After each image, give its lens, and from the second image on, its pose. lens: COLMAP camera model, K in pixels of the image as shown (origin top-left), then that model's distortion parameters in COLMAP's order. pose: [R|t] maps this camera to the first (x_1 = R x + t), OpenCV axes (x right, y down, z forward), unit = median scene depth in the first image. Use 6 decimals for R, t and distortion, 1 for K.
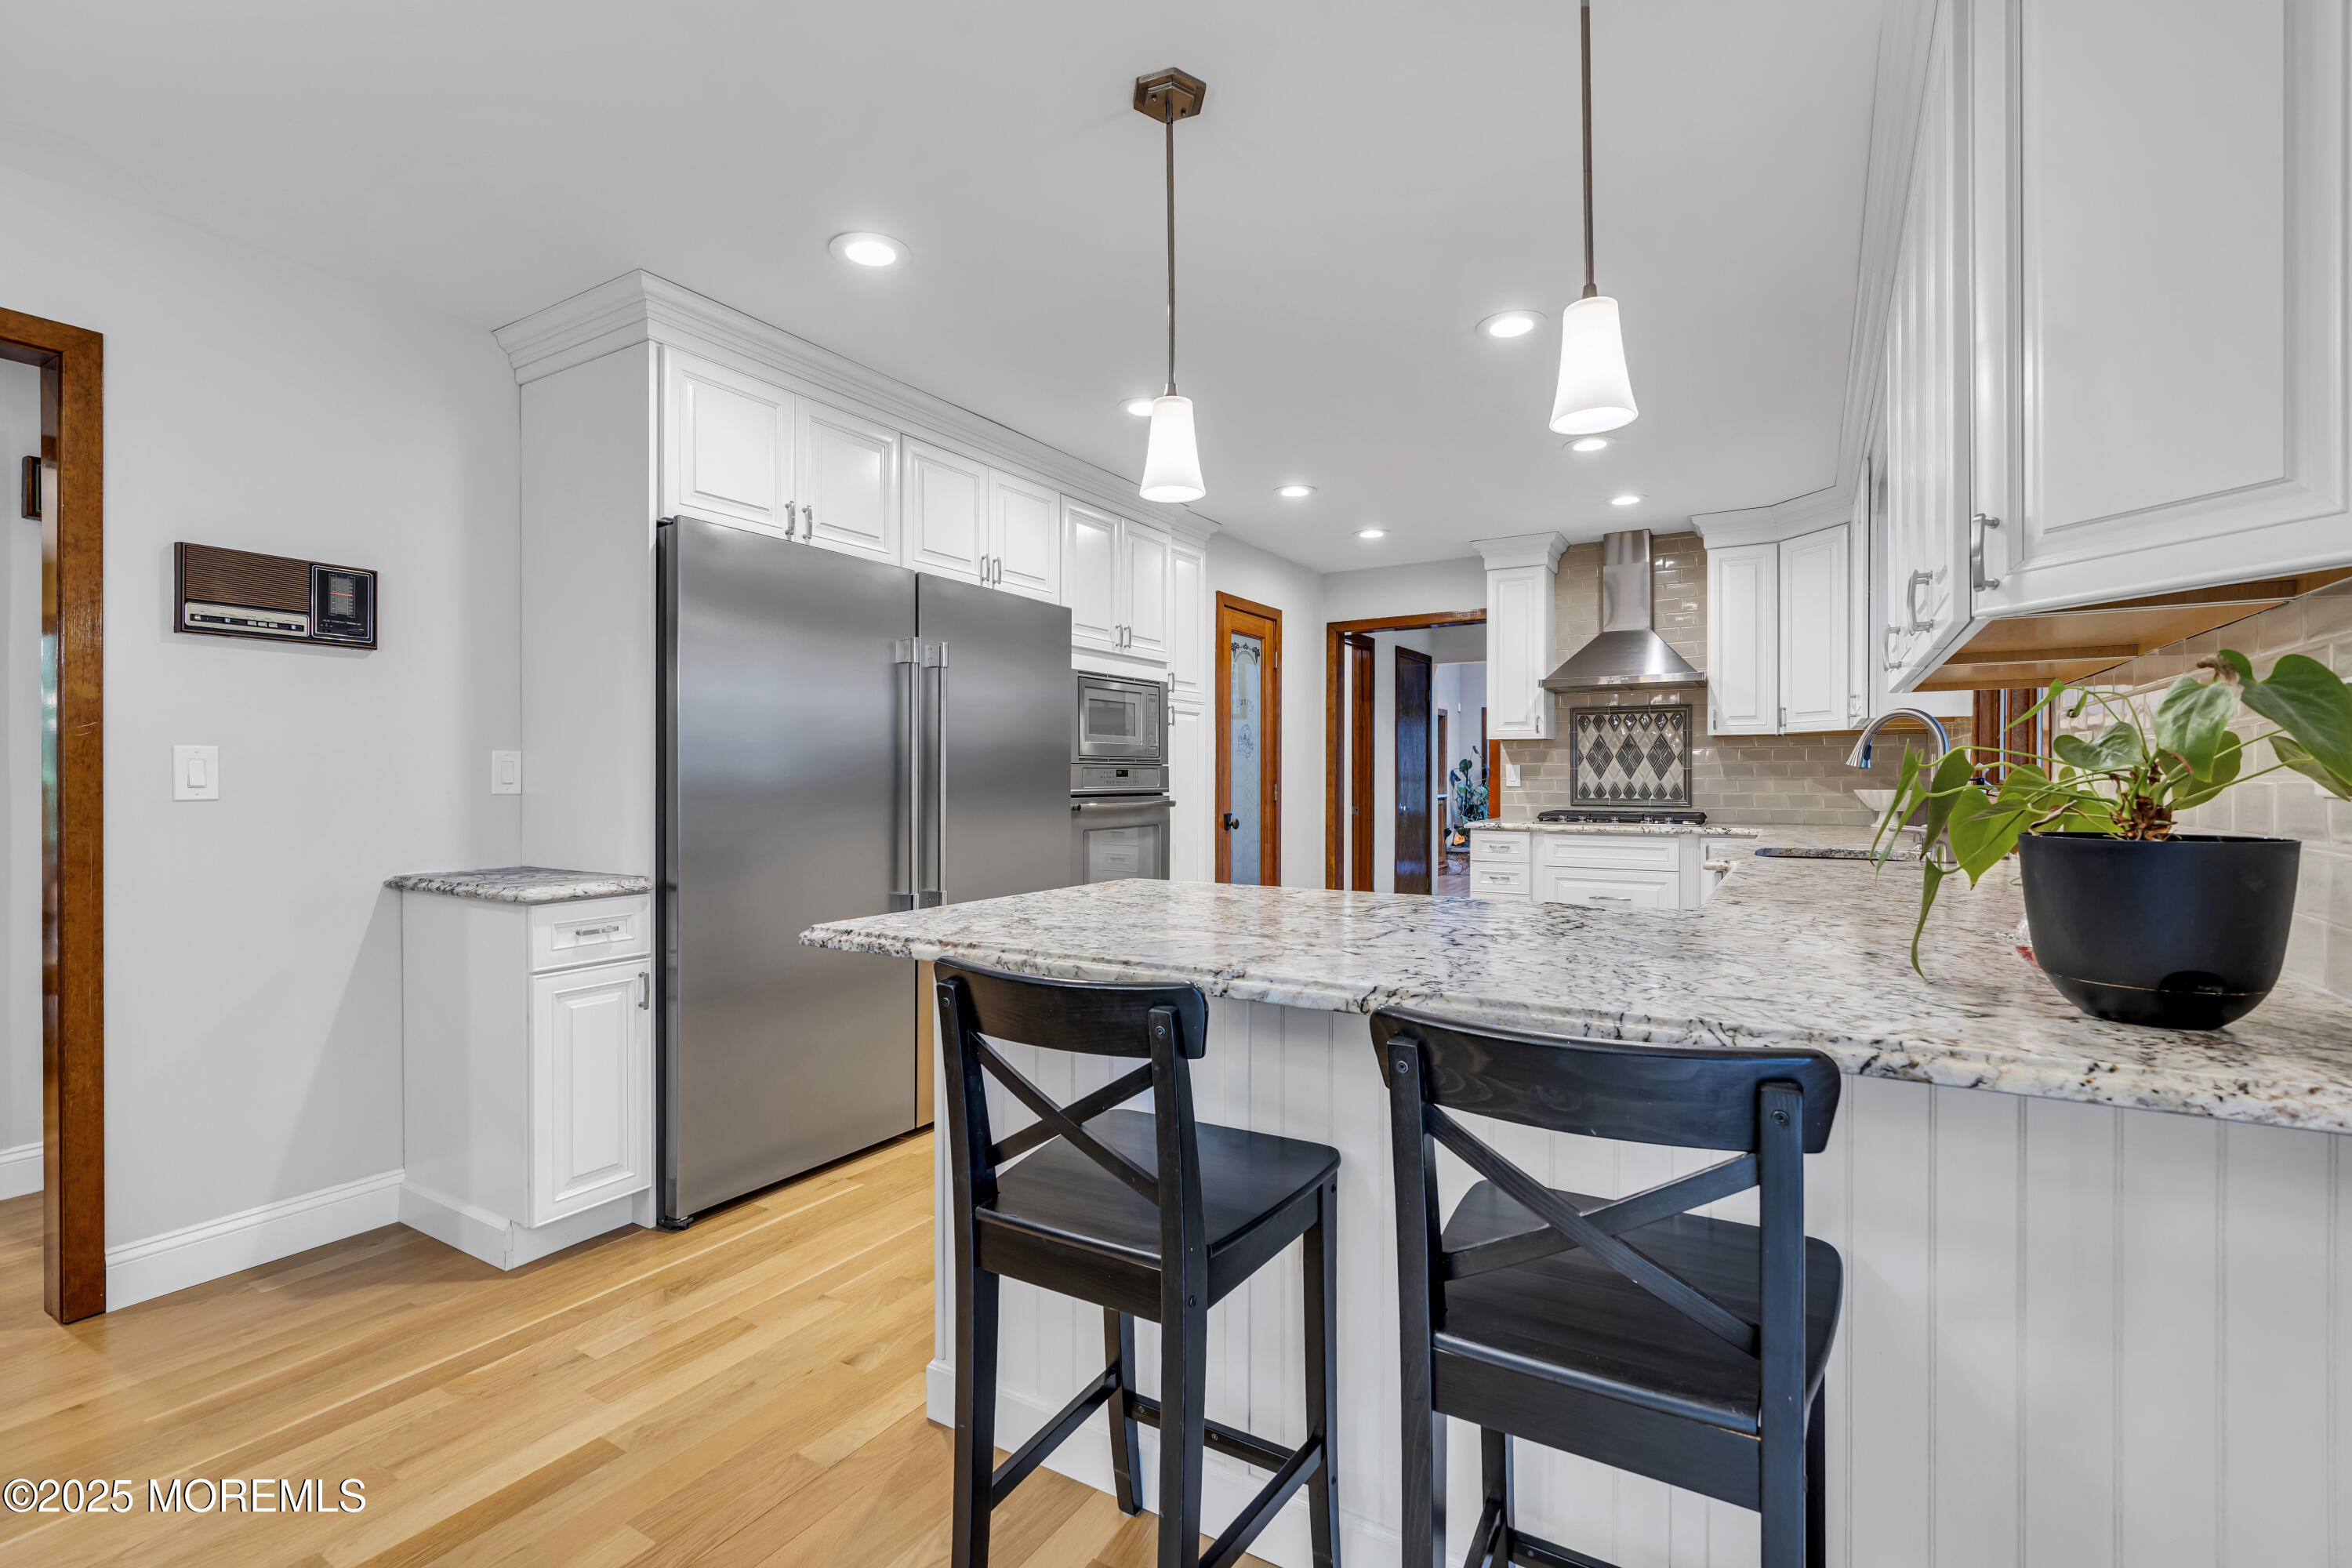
lens RADIAL K [[1051.2, 0, 1173.1], [0, 1051.2, 781.8], [0, 0, 1]] dist [-0.008640, 0.003350]
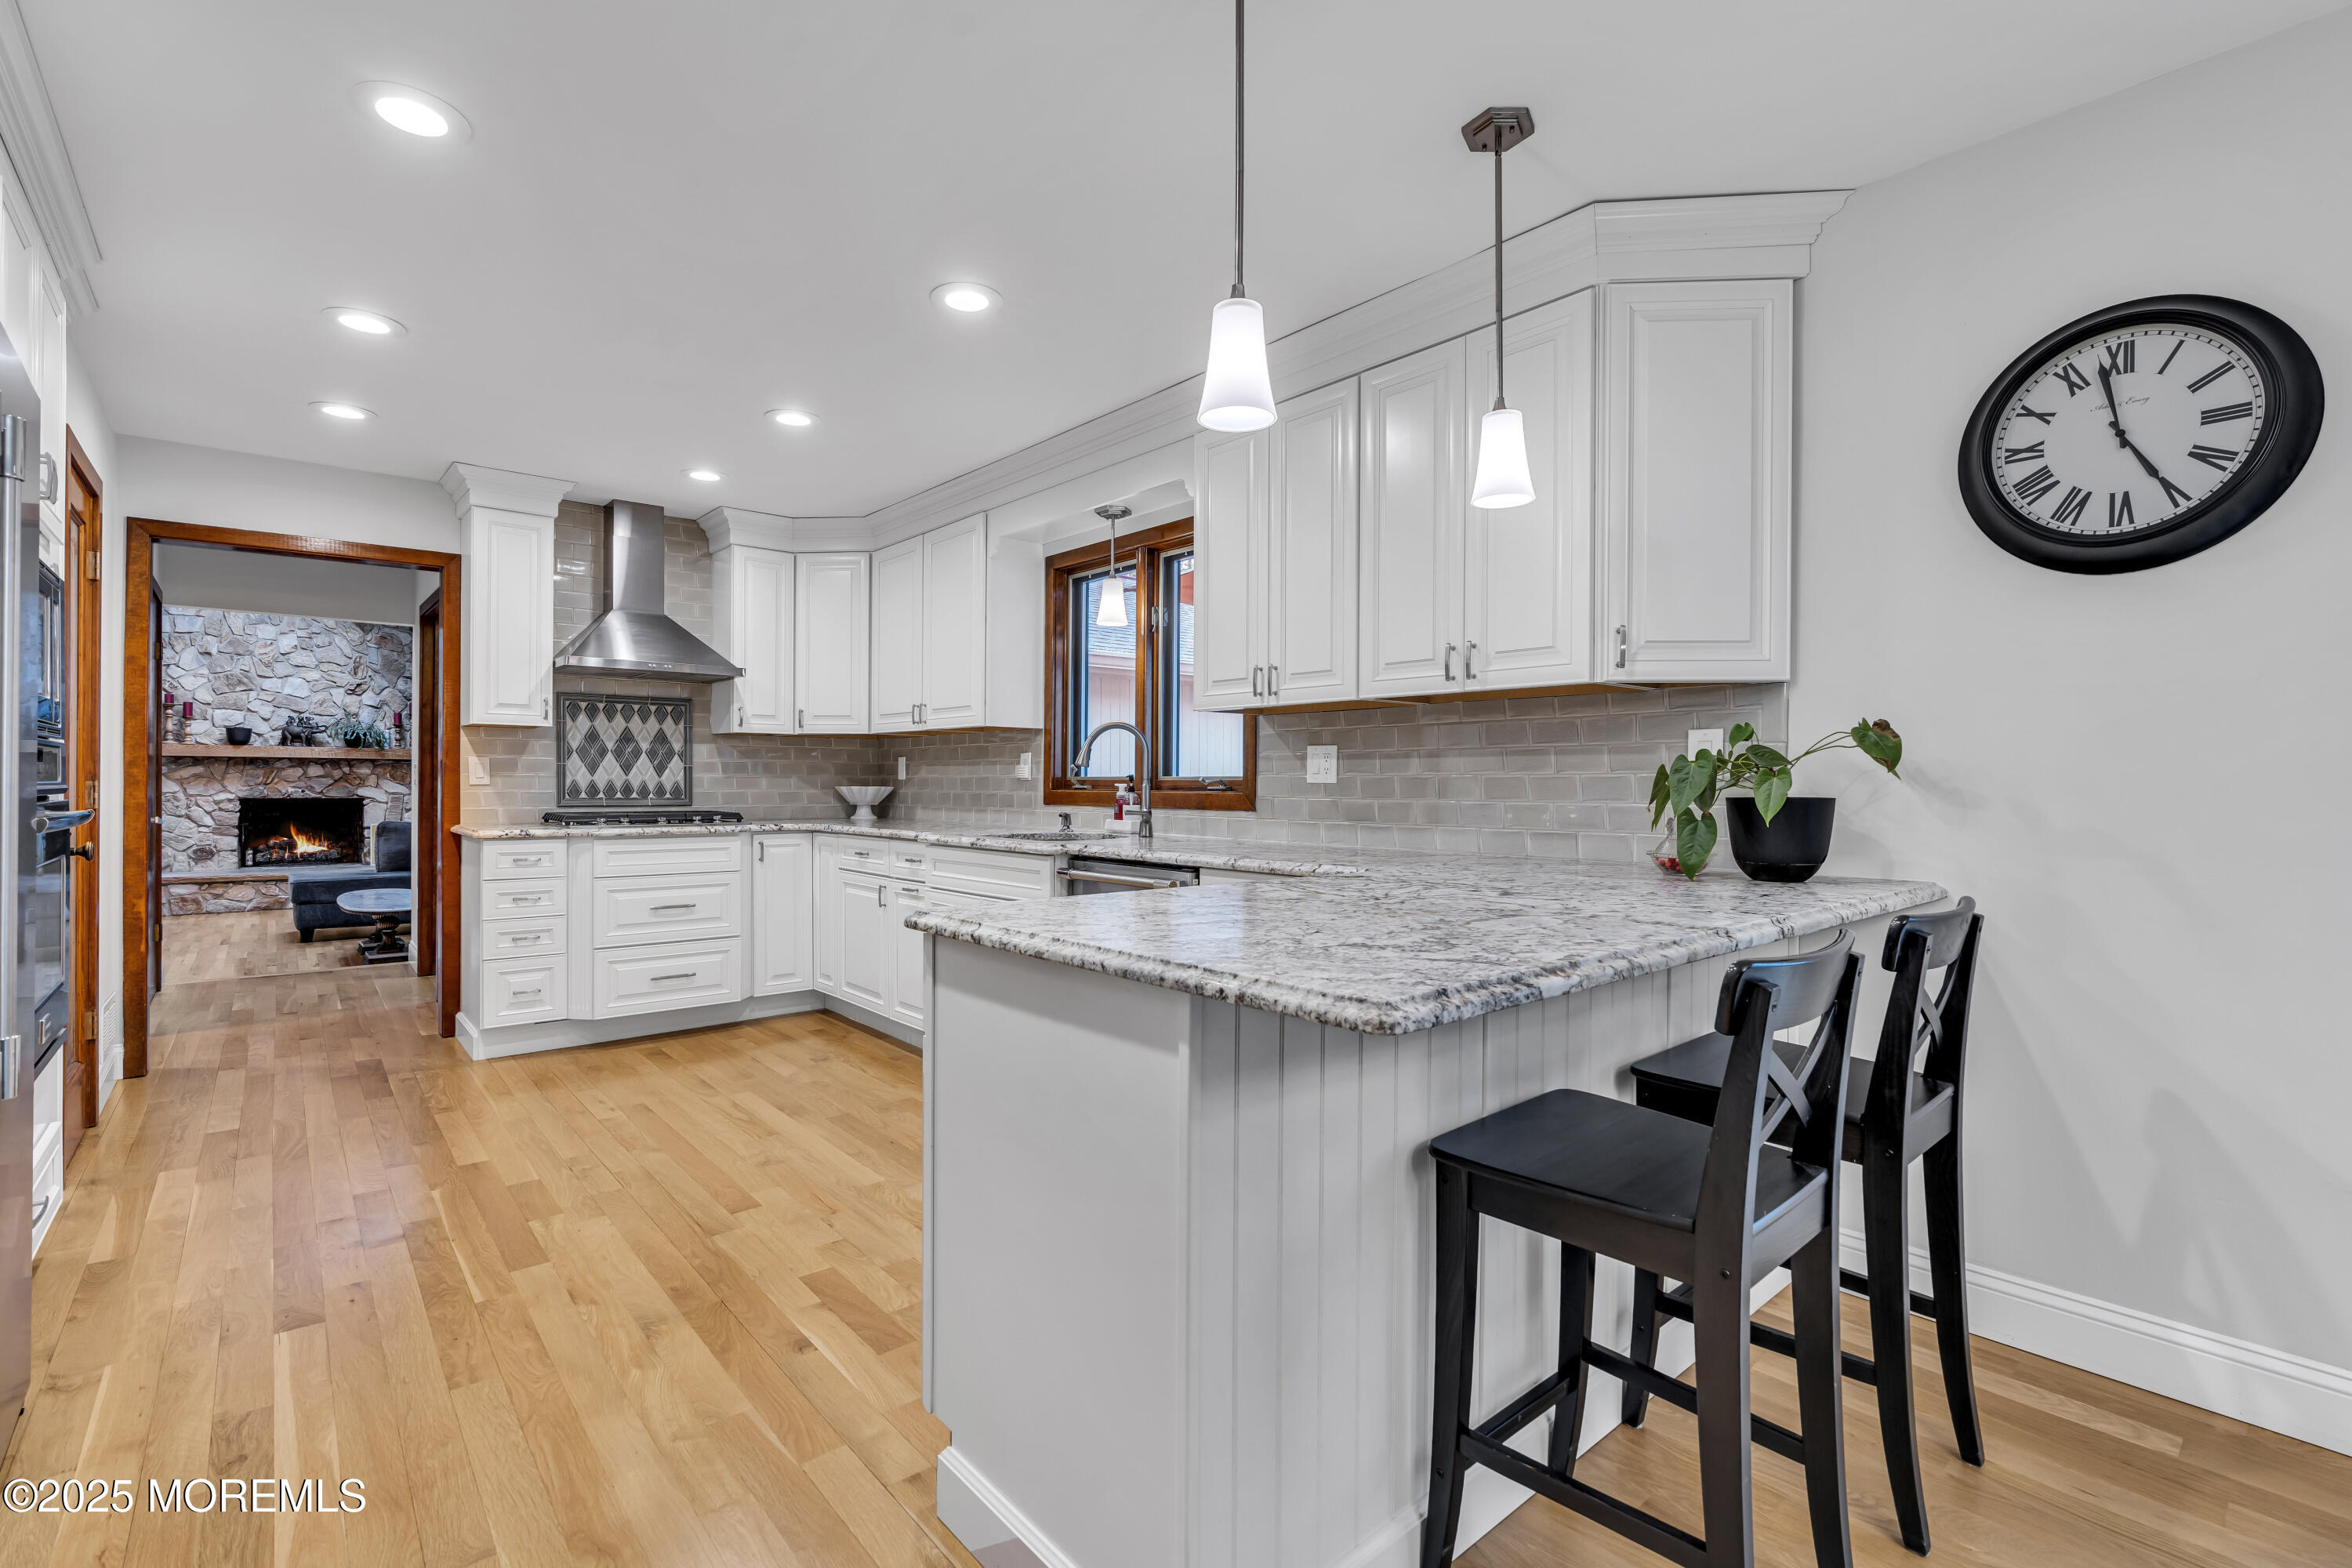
lens RADIAL K [[1051.2, 0, 1165.8], [0, 1051.2, 784.1], [0, 0, 1]] dist [-0.008640, 0.003350]
pose [[0.311941, -0.000381, 0.950101, -0.288457], [0.000270, 1.000000, 0.000313, 0.004280], [-0.950101, 0.000159, 0.311941, 0.286838]]
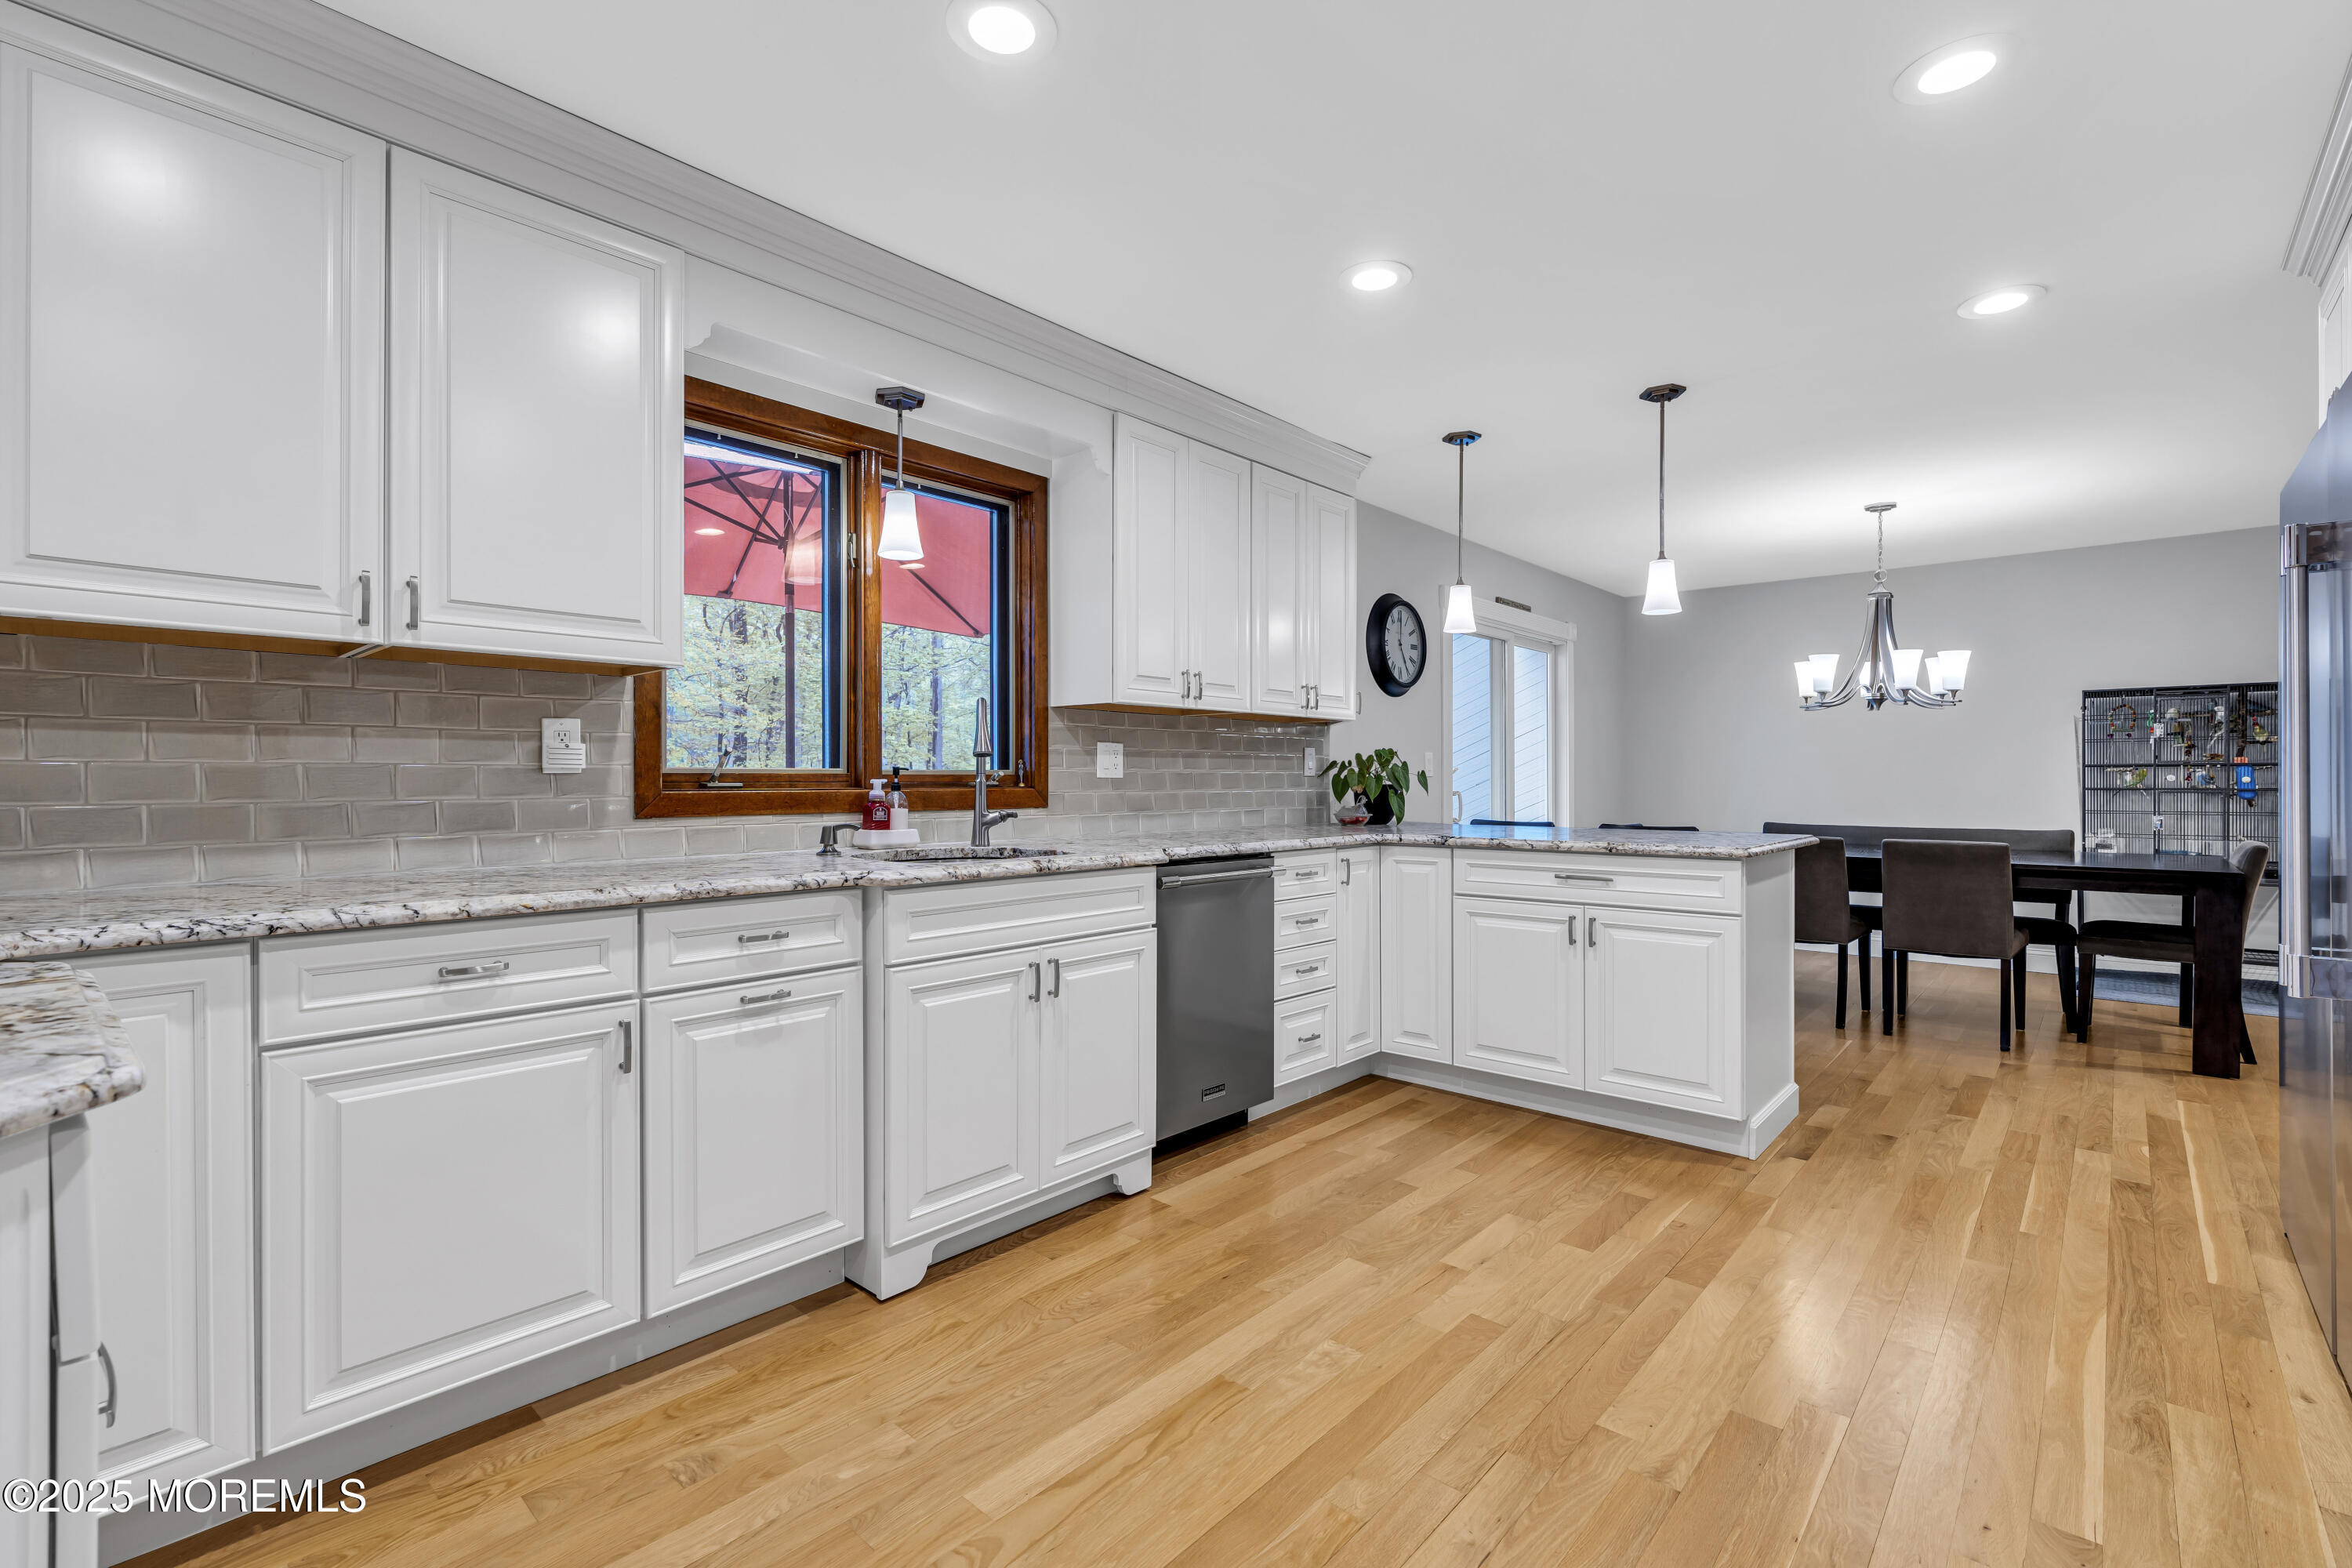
lens RADIAL K [[1051.2, 0, 1168.4], [0, 1051.2, 779.9], [0, 0, 1]] dist [-0.008640, 0.003350]
pose [[-0.982302, 0.001951, 0.187296, 0.177716], [0.002577, 0.999992, 0.003094, 0.003253], [-0.187288, 0.003522, -0.982299, 1.055928]]
